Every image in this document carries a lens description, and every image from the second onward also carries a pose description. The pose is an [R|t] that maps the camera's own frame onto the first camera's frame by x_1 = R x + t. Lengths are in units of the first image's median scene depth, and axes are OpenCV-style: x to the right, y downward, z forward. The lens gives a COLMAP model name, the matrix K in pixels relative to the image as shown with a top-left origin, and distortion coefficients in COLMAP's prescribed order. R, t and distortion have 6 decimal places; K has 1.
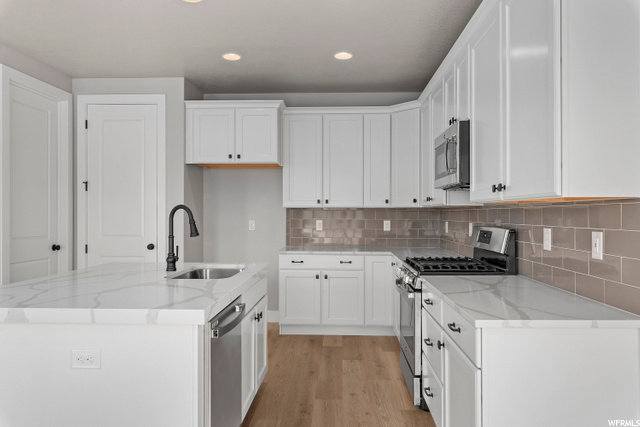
lens RADIAL K [[439.4, 0, 320.0], [0, 439.4, 213.5], [0, 0, 1]] dist [0.004637, 0.001222]
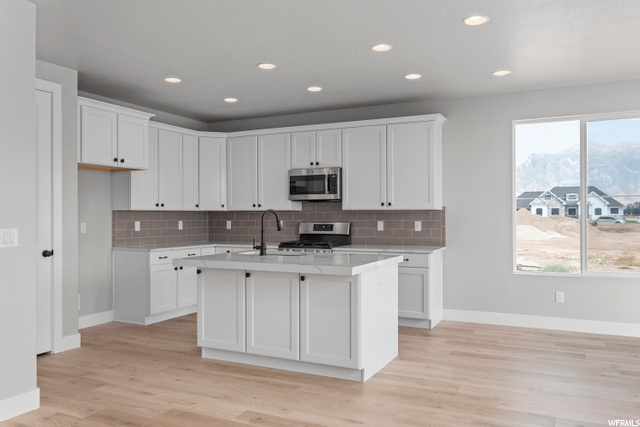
lens RADIAL K [[508.8, 0, 320.0], [0, 508.8, 213.5], [0, 0, 1]] dist [-0.004433, -0.001688]
pose [[0.415292, 0.004368, 0.909678, -1.085435], [0.002619, 0.999979, -0.005998, 0.004351], [-0.909685, 0.004873, 0.415271, 0.075533]]
